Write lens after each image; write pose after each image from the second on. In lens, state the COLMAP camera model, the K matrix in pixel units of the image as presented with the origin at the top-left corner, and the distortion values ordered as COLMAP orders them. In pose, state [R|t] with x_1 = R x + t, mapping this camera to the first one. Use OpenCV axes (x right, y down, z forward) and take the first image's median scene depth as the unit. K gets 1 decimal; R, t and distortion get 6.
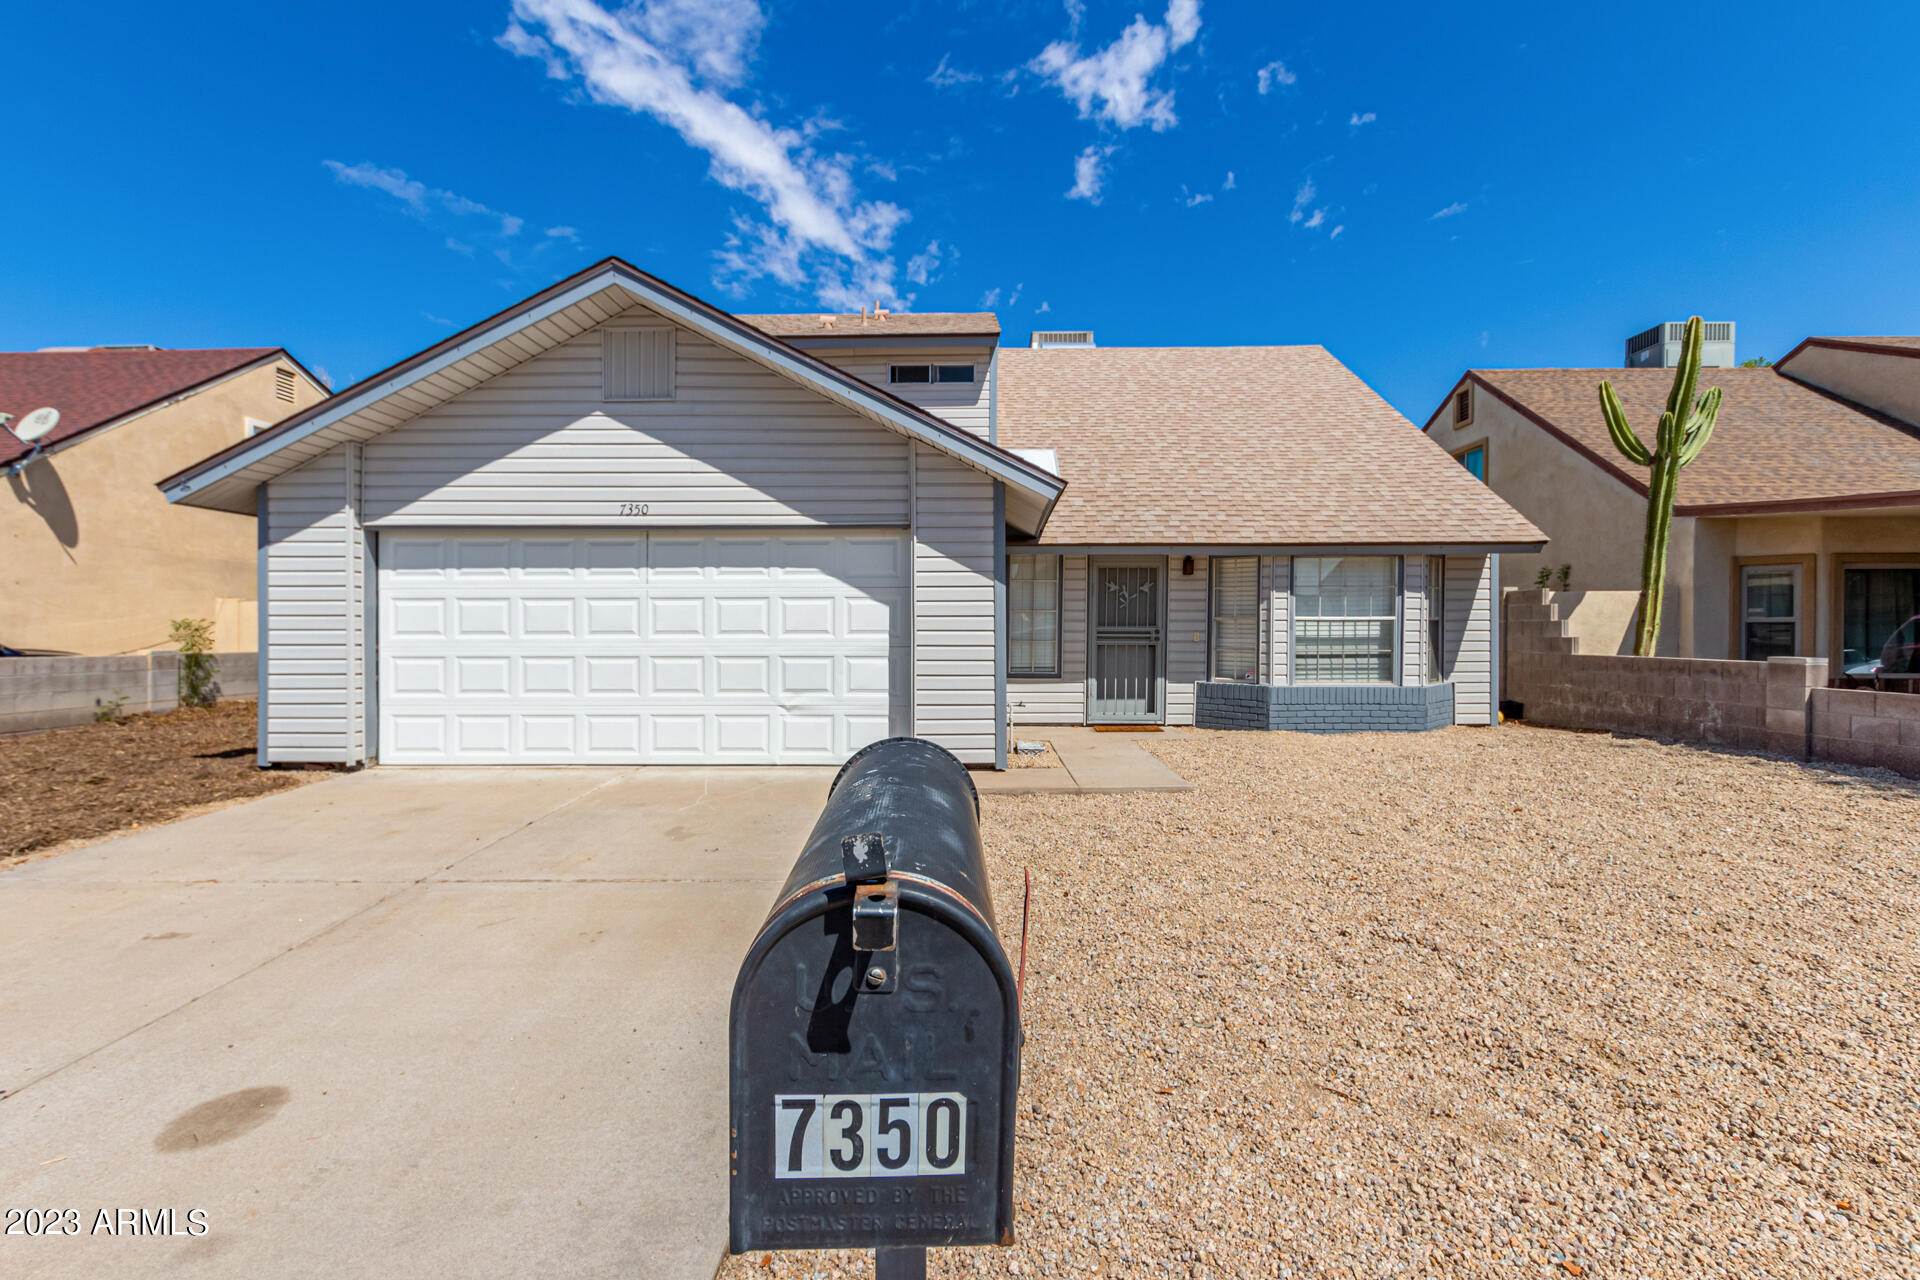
lens RADIAL K [[904.0, 0, 922.5], [0, 904.0, 639.8], [0, 0, 1]] dist [0.003226, 0.000368]
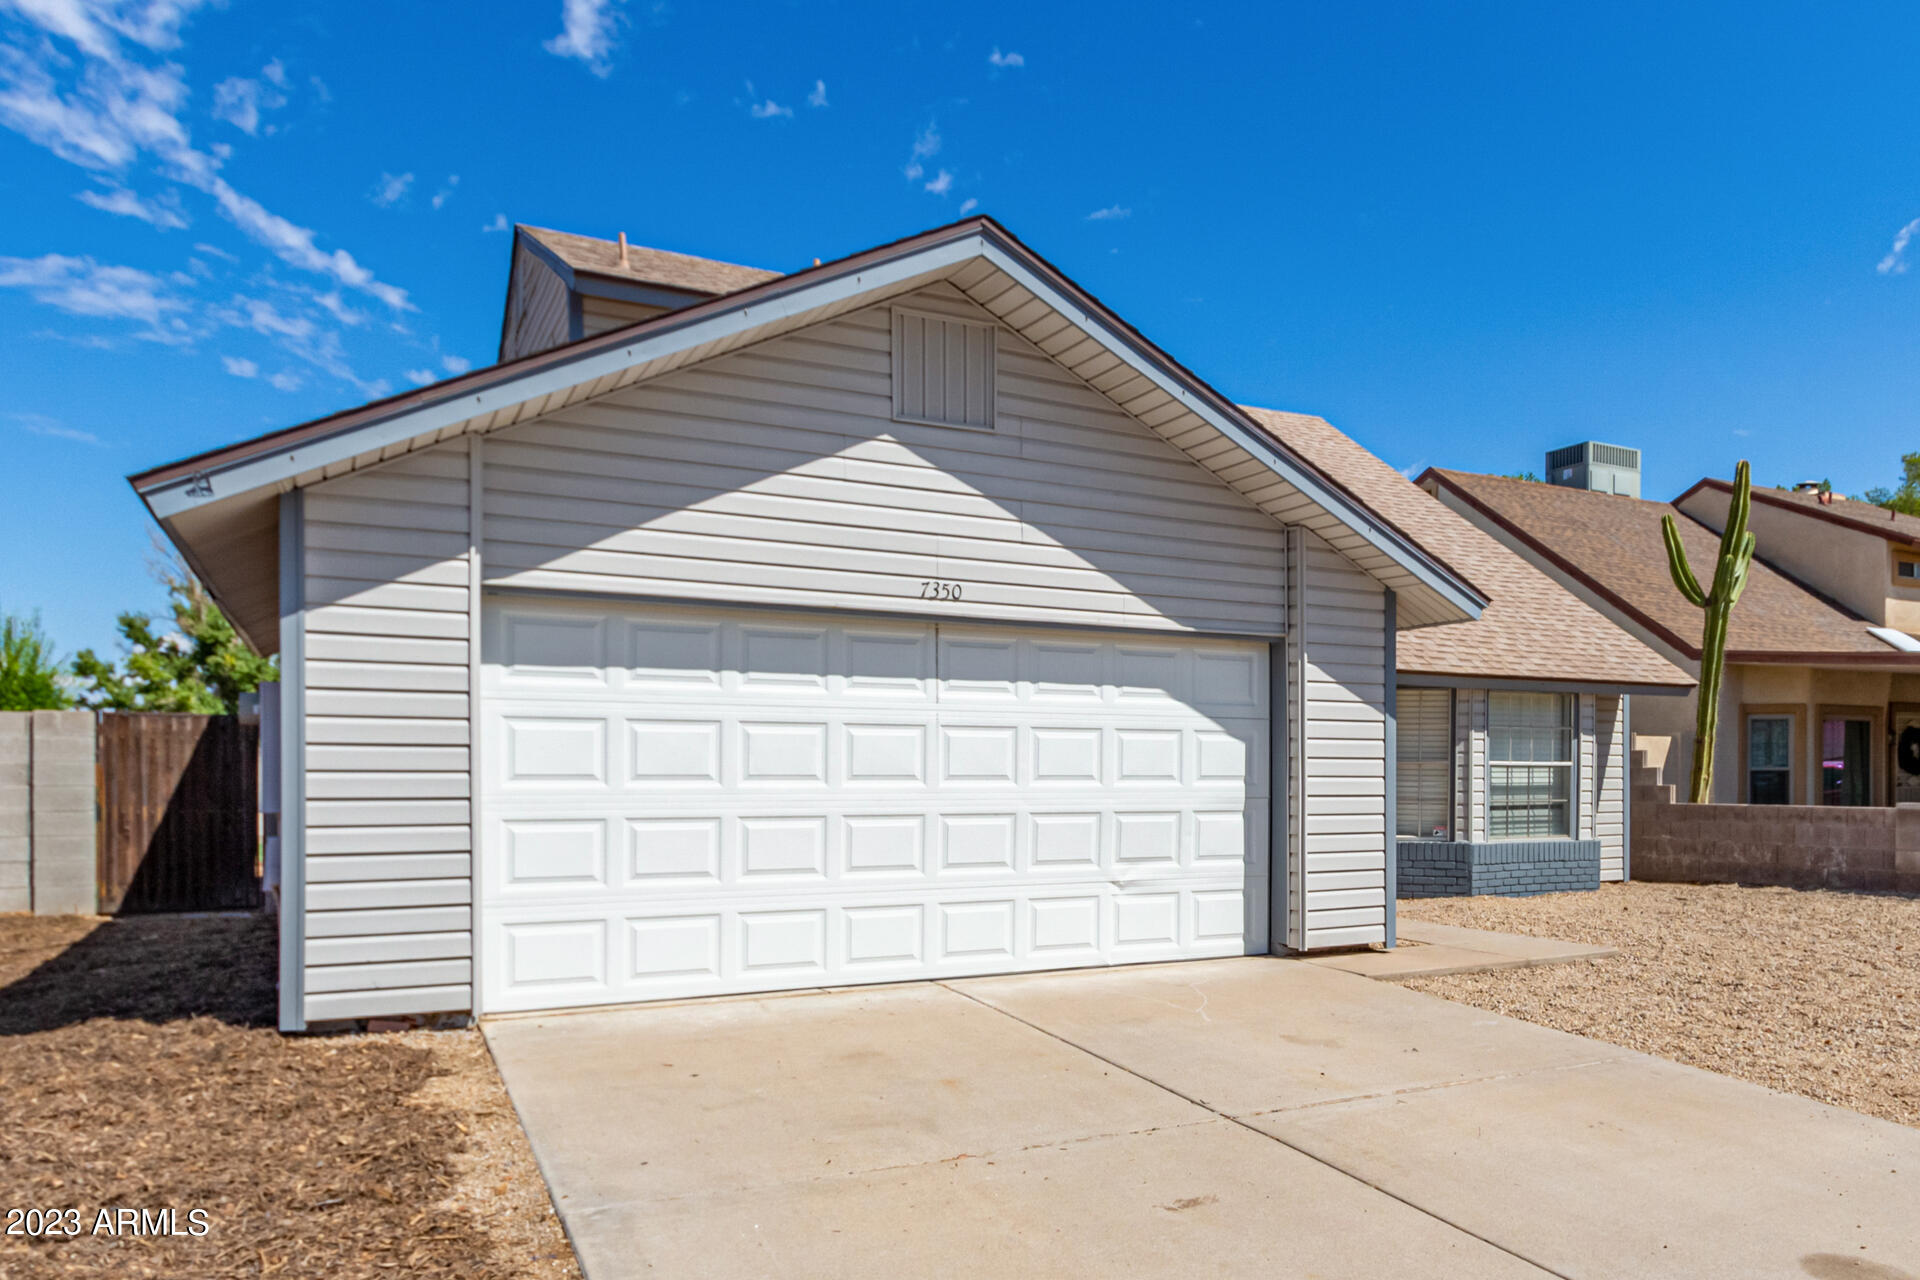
lens RADIAL K [[1520.4, 0, 960.4], [0, 1520.4, 796.7], [0, 0, 1]] dist [-0.013245, 0.010218]
pose [[0.850866, -0.003916, 0.525368, -0.776991], [0.001854, 0.999988, 0.004452, 0.000601], [-0.525379, -0.002814, 0.850864, 0.044828]]
